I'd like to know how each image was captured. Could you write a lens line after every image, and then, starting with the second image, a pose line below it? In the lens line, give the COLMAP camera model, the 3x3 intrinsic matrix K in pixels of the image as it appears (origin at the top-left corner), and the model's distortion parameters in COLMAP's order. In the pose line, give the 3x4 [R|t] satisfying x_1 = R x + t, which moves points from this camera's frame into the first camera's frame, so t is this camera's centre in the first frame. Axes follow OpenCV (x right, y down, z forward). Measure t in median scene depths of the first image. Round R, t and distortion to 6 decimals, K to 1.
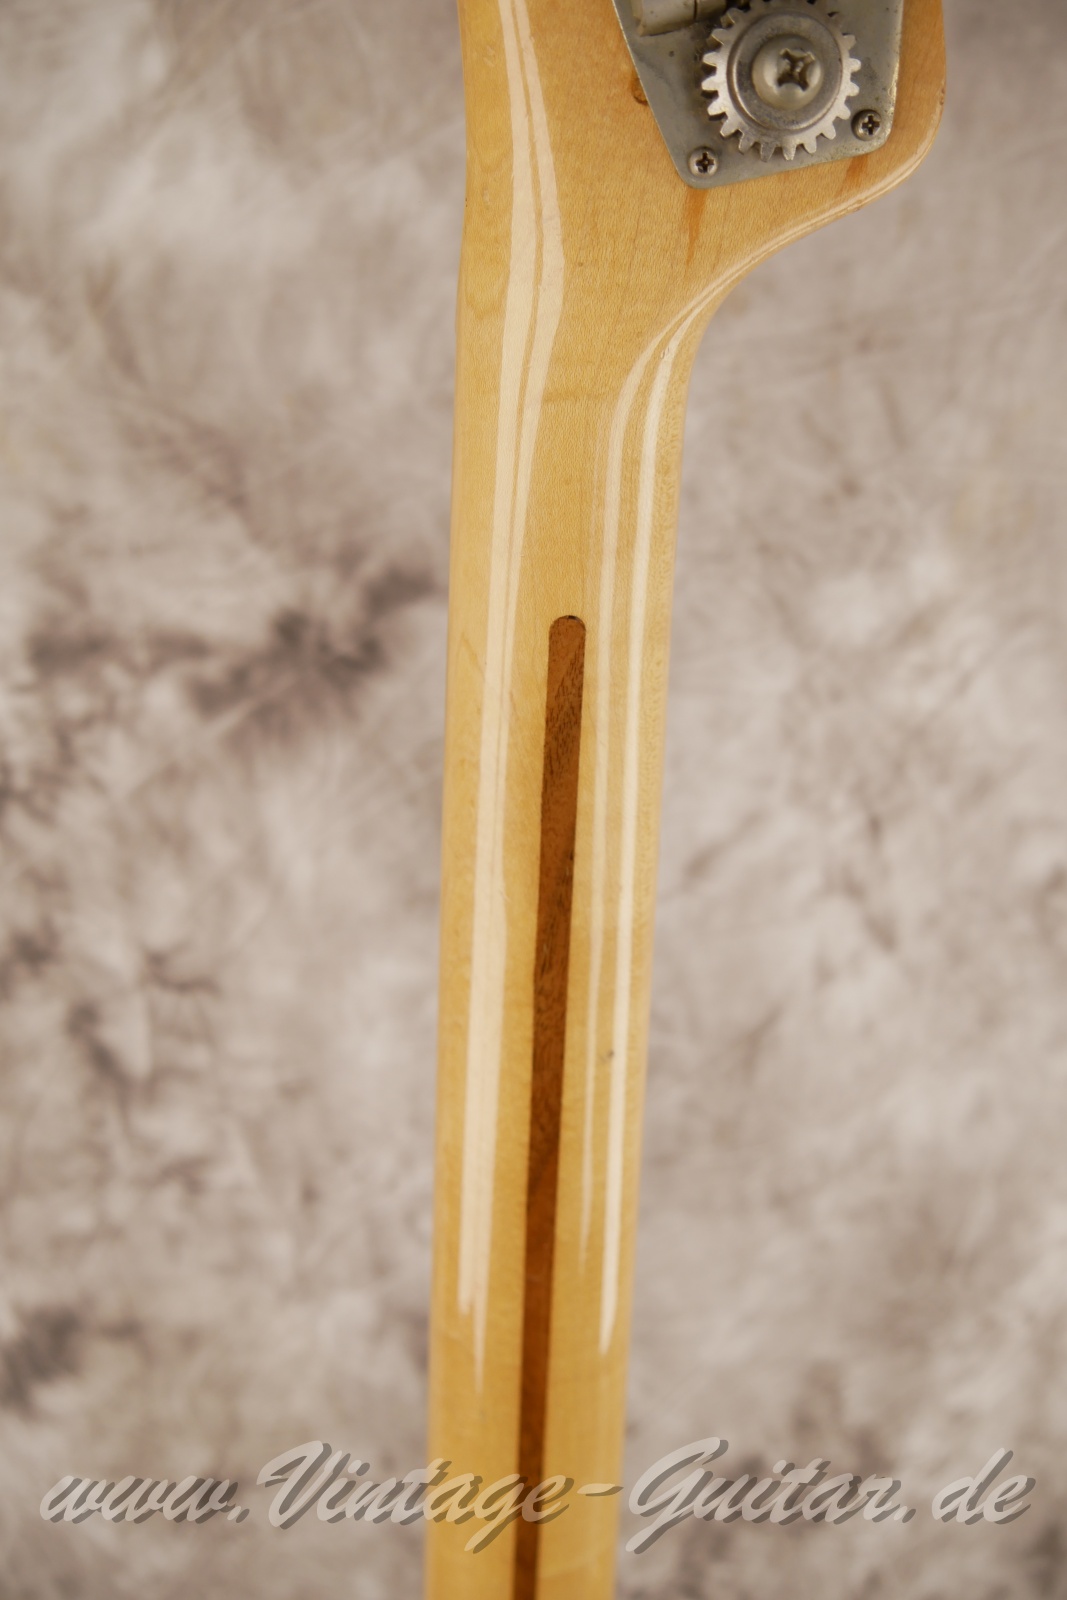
lens RADIAL K [[1387.0, 0, 535.7], [0, 1387.0, 836.3], [0, 0, 1]] dist [-0.060162, 0.009643]
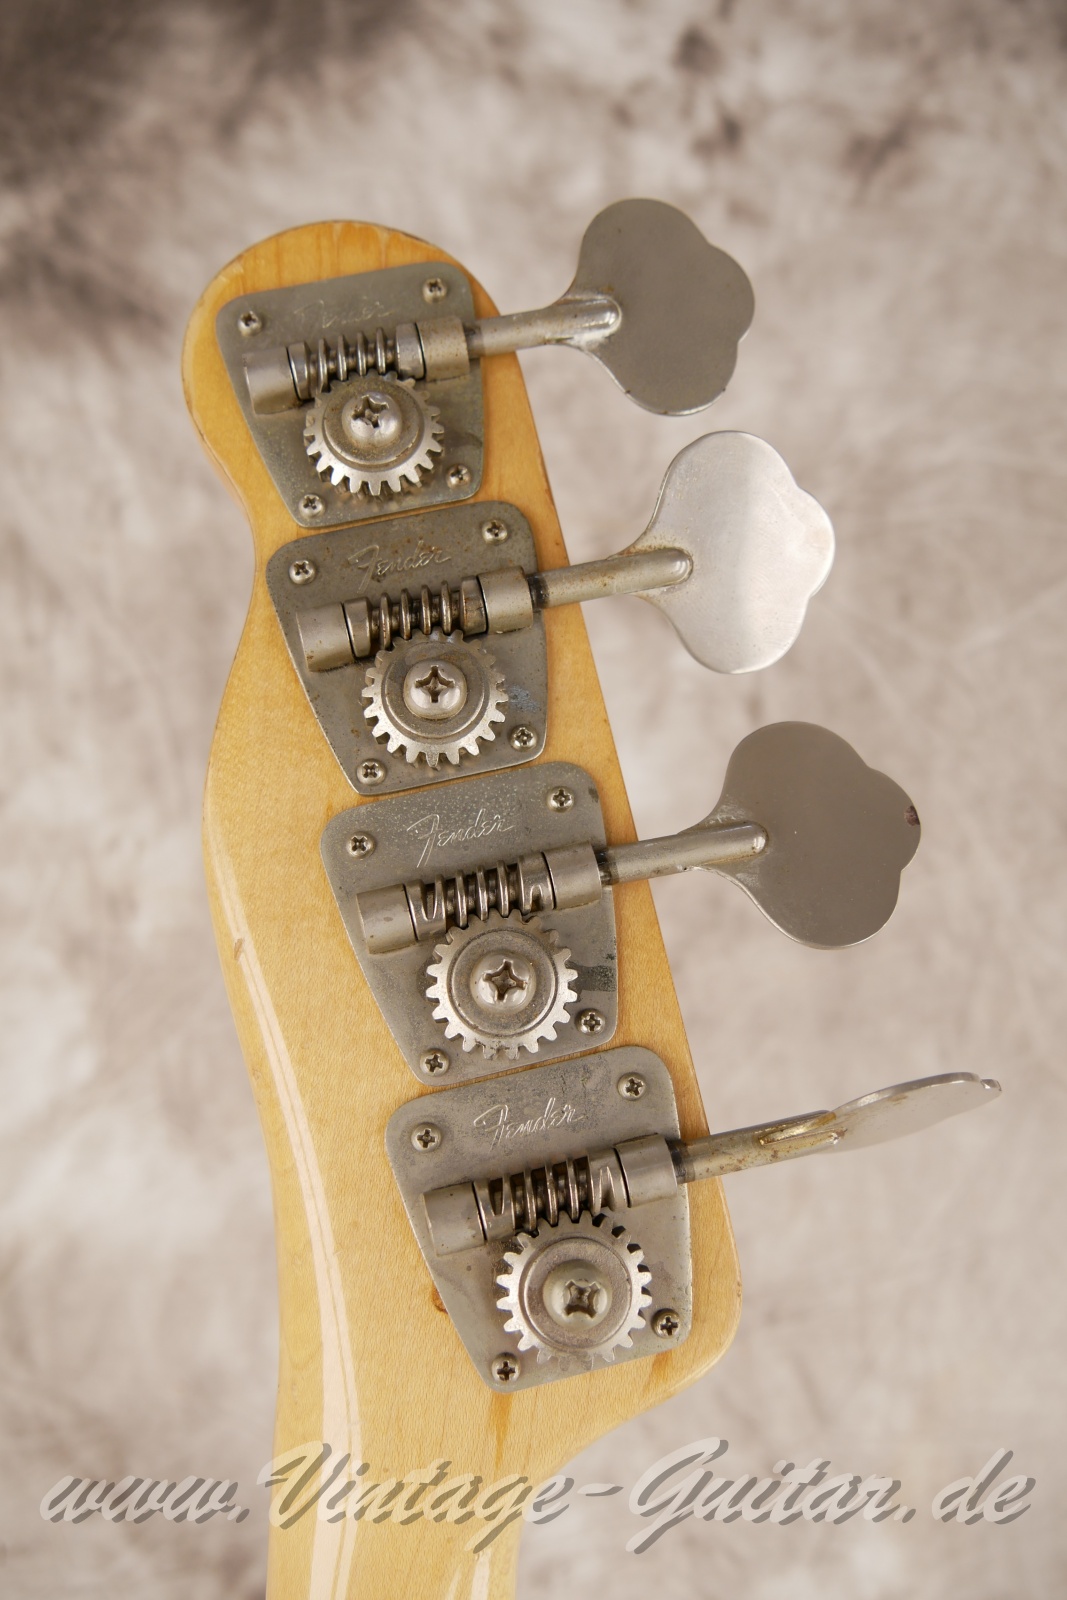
lens RADIAL K [[1401.5, 0, 533.5], [0, 1401.5, 800.0], [0, 0, 1]] dist [-0.052923, 0.002640]
pose [[0.999513, -0.015265, 0.027232, 0.042849], [0.028094, 0.820217, -0.571363, -0.088914], [-0.013614, 0.571849, 0.820246, -0.025805]]
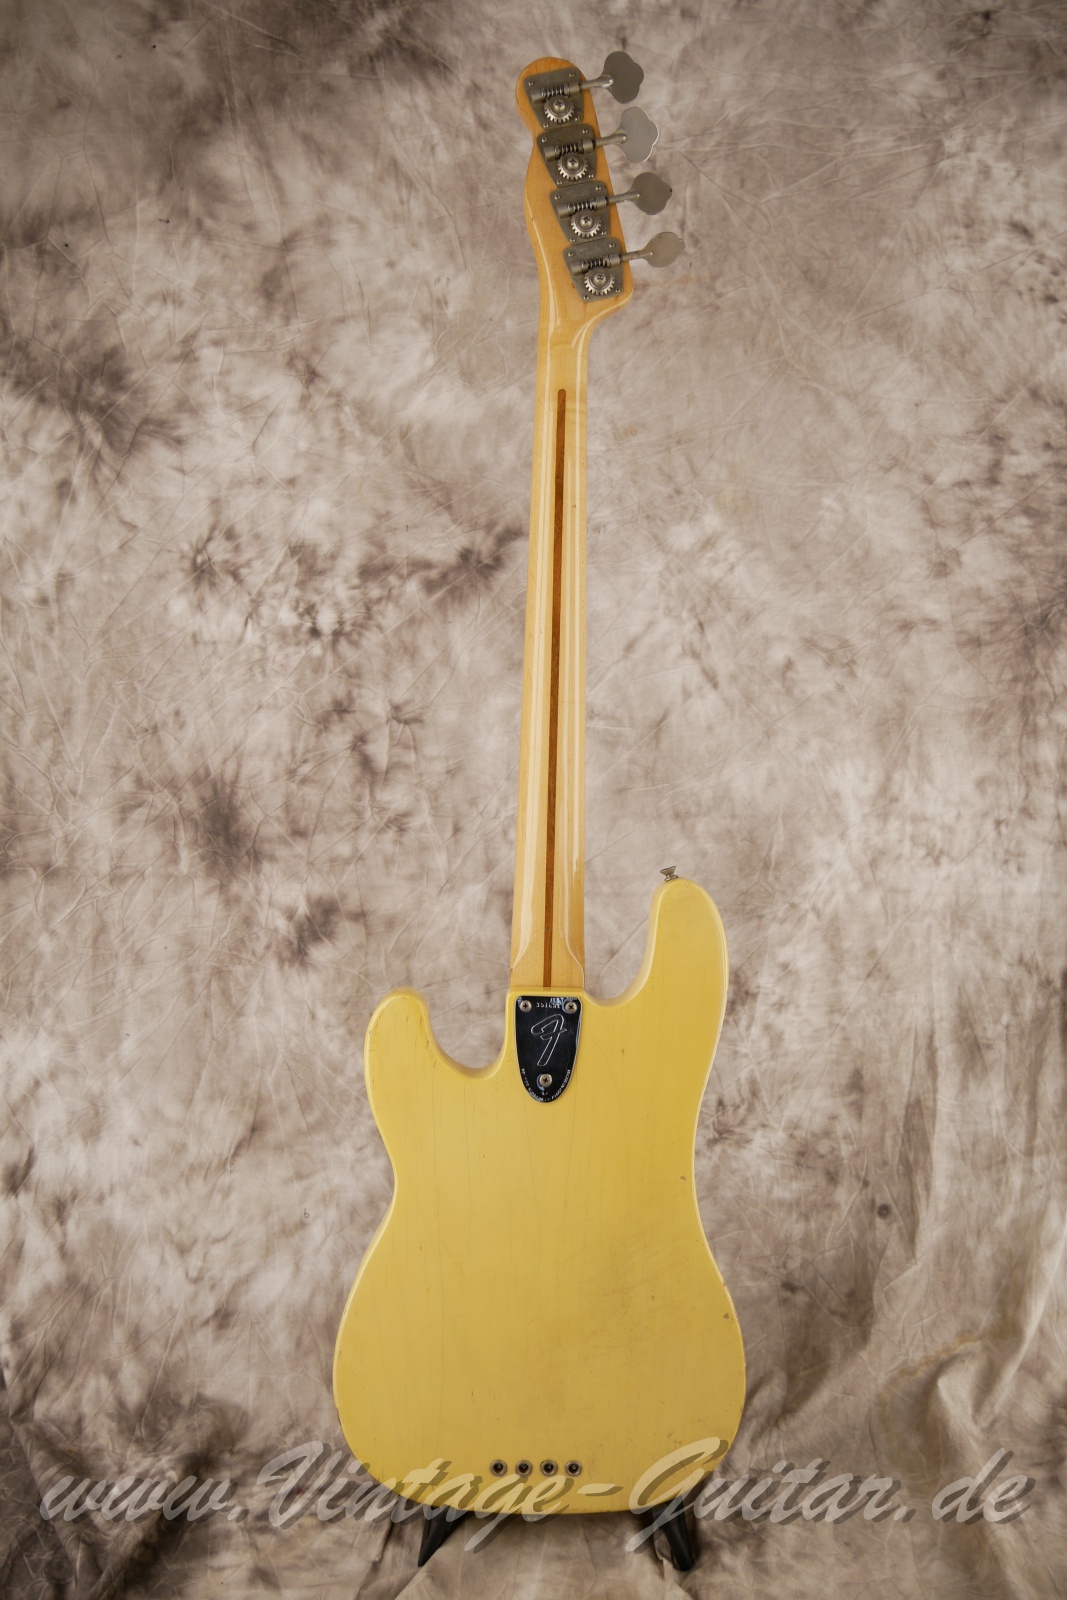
lens RADIAL K [[1404.1, 0, 524.3], [0, 1404.1, 799.9], [0, 0, 1]] dist [-0.051257, 0.036013]
pose [[0.999340, -0.008289, -0.035376, 0.018738], [-0.006907, 0.912537, -0.408935, 1.332555], [0.035671, 0.408910, 0.911877, -1.183990]]
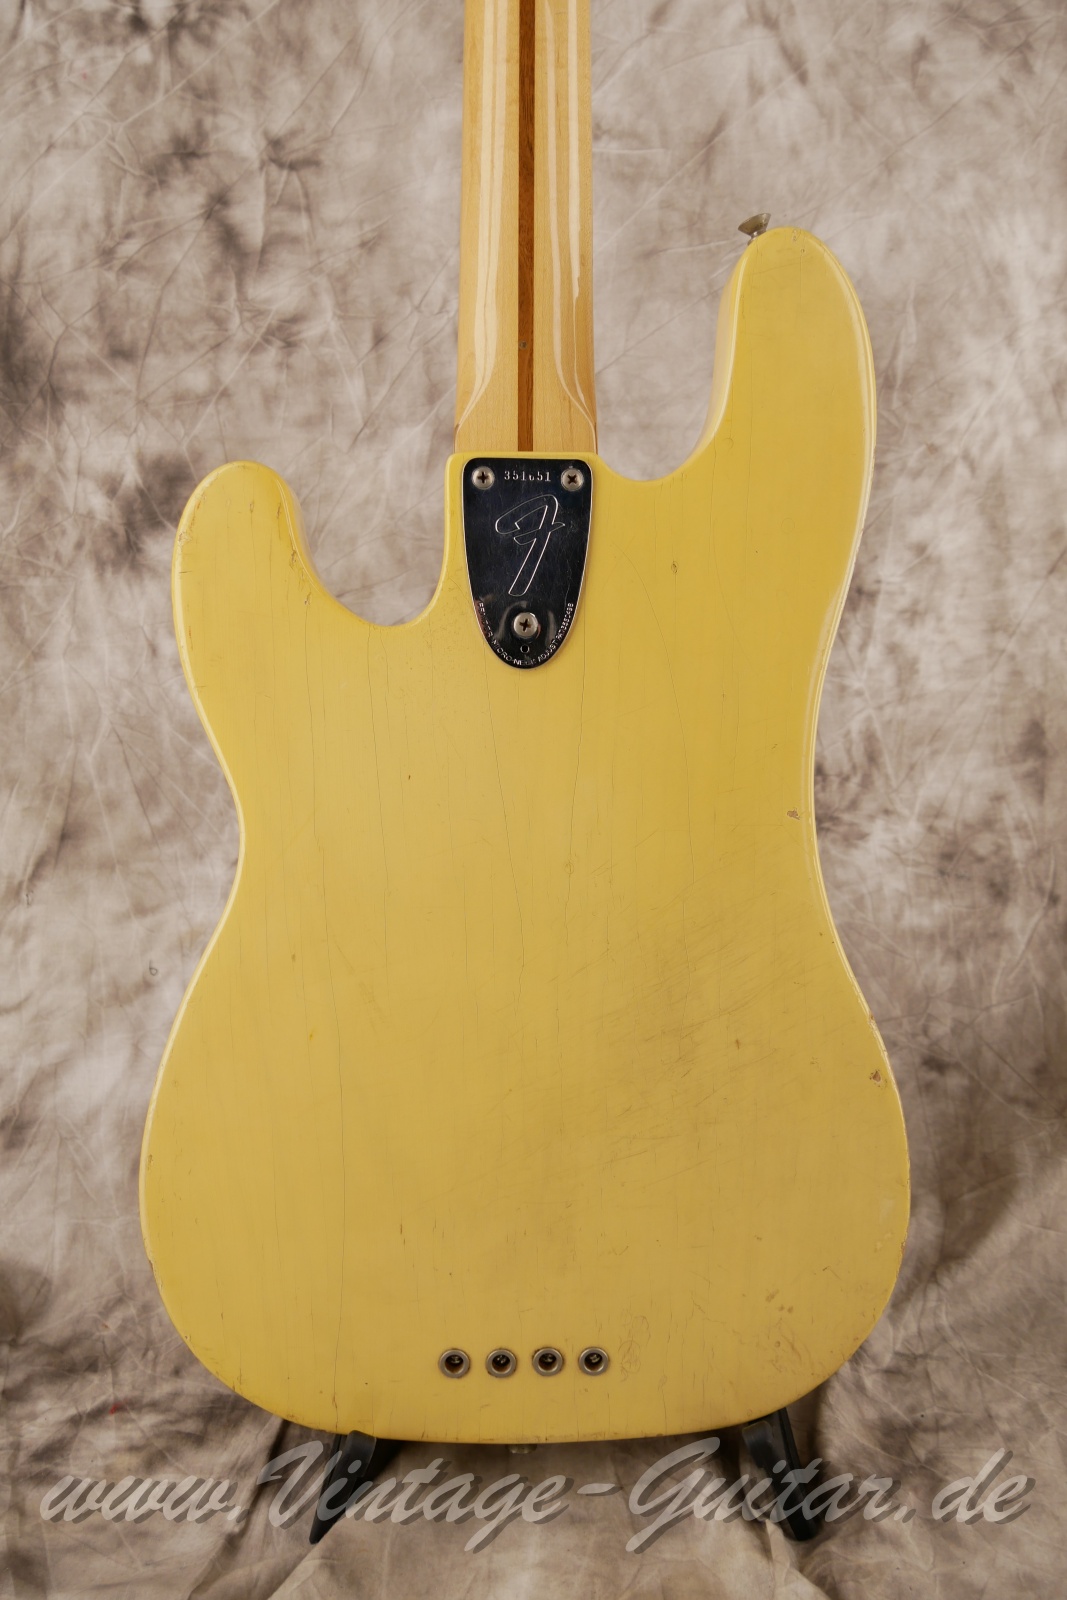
lens RADIAL K [[1419.7, 0, 525.1], [0, 1419.7, 803.4], [0, 0, 1]] dist [-0.039067, 0.024639]
pose [[0.999072, -0.026519, -0.033952, 0.006048], [0.013495, 0.941069, -0.337944, 1.355098], [0.040913, 0.337172, 0.940554, -0.107962]]
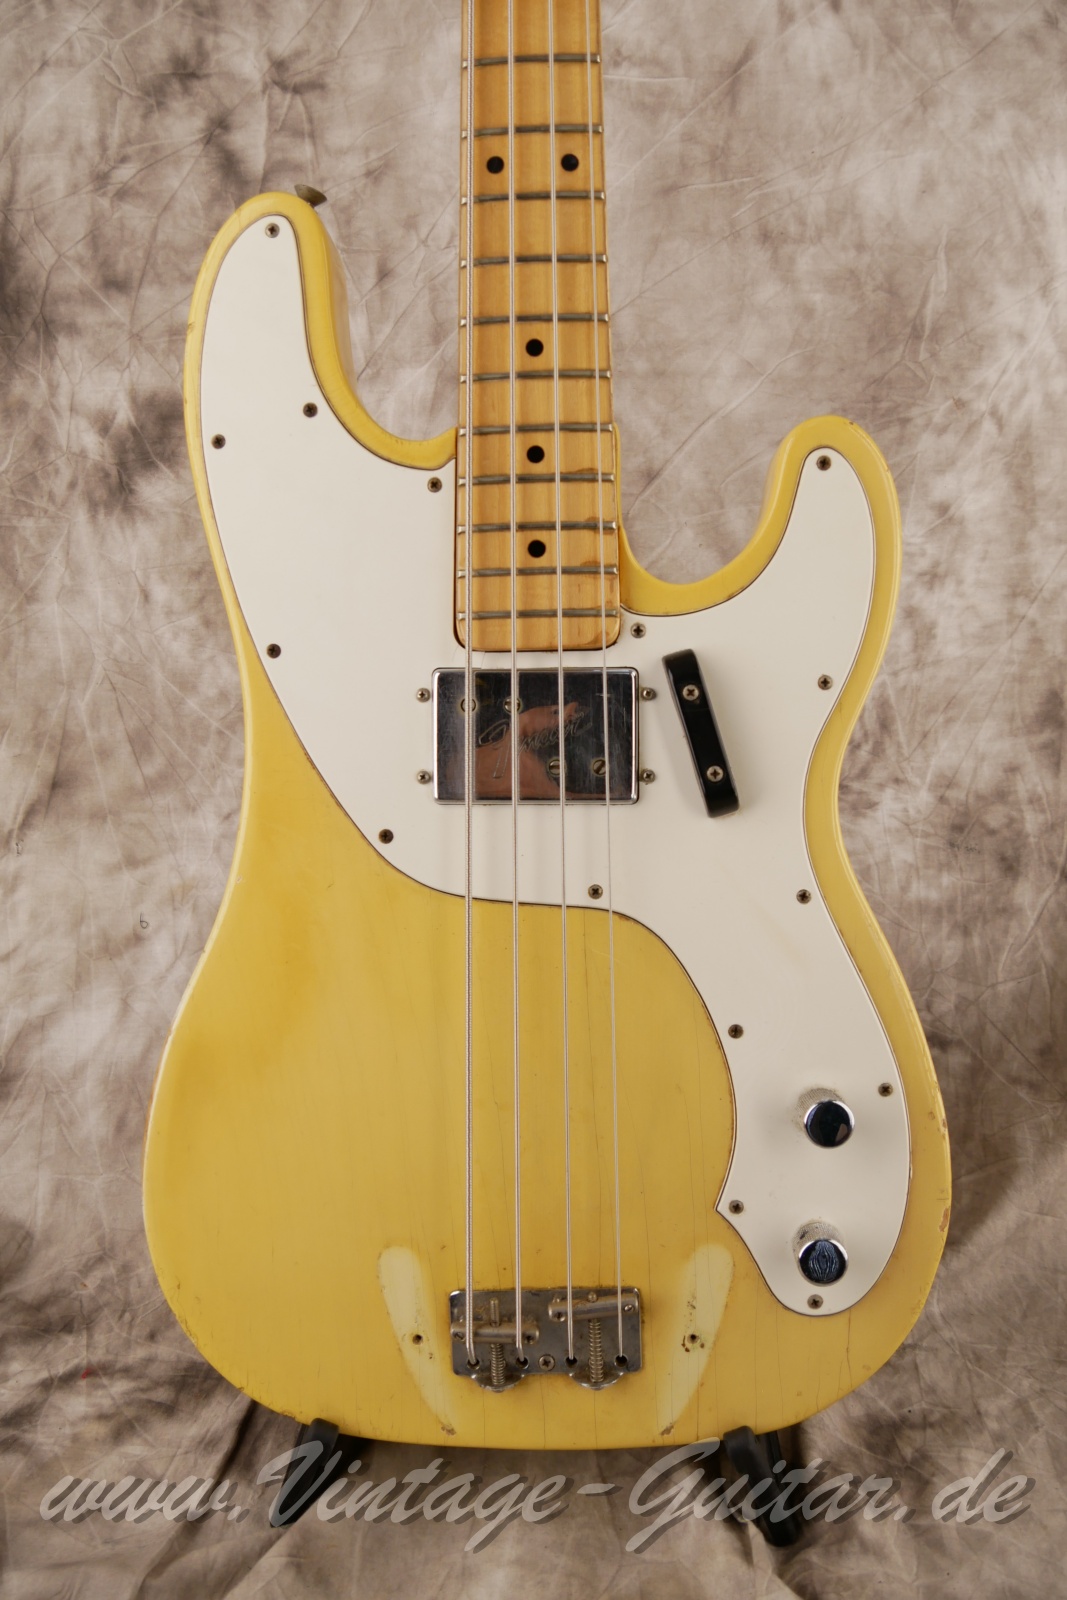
lens RADIAL K [[1354.9, 0, 535.2], [0, 1354.9, 818.1], [0, 0, 1]] dist [-0.046351, 0.013242]
pose [[0.998973, -0.000029, -0.045308, 0.030656], [-0.012997, 0.957788, -0.287180, 1.297399], [0.043404, 0.287474, 0.956804, -0.003255]]
